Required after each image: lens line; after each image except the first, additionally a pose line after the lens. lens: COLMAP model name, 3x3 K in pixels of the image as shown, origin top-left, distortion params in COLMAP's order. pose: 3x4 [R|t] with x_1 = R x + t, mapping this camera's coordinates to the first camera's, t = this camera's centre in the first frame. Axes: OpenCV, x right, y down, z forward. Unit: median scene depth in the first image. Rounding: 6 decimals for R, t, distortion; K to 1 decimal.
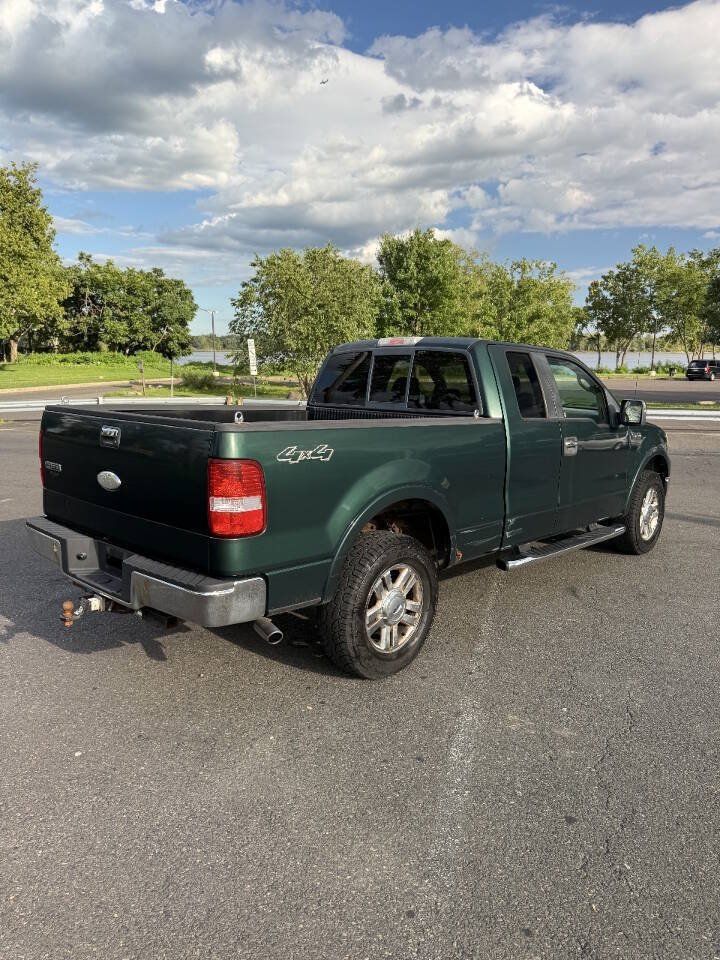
lens RADIAL K [[695.2, 0, 334.8], [0, 695.2, 476.5], [0, 0, 1]] dist [0.019413, -0.029679]
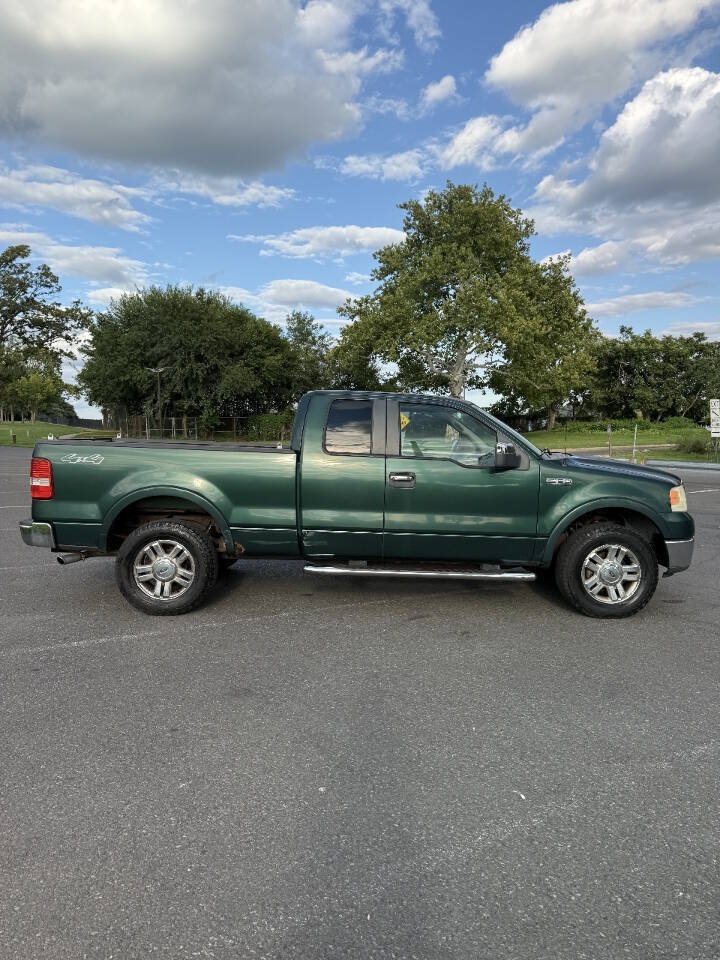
lens RADIAL K [[695.2, 0, 360.2], [0, 695.2, 445.4], [0, 0, 1]] dist [0.019413, -0.029679]
pose [[0.688962, 0.003788, -0.724787, 0.131549], [-0.107743, 0.989411, -0.097247, 0.002255], [0.716744, 0.145090, 0.682075, 0.021598]]
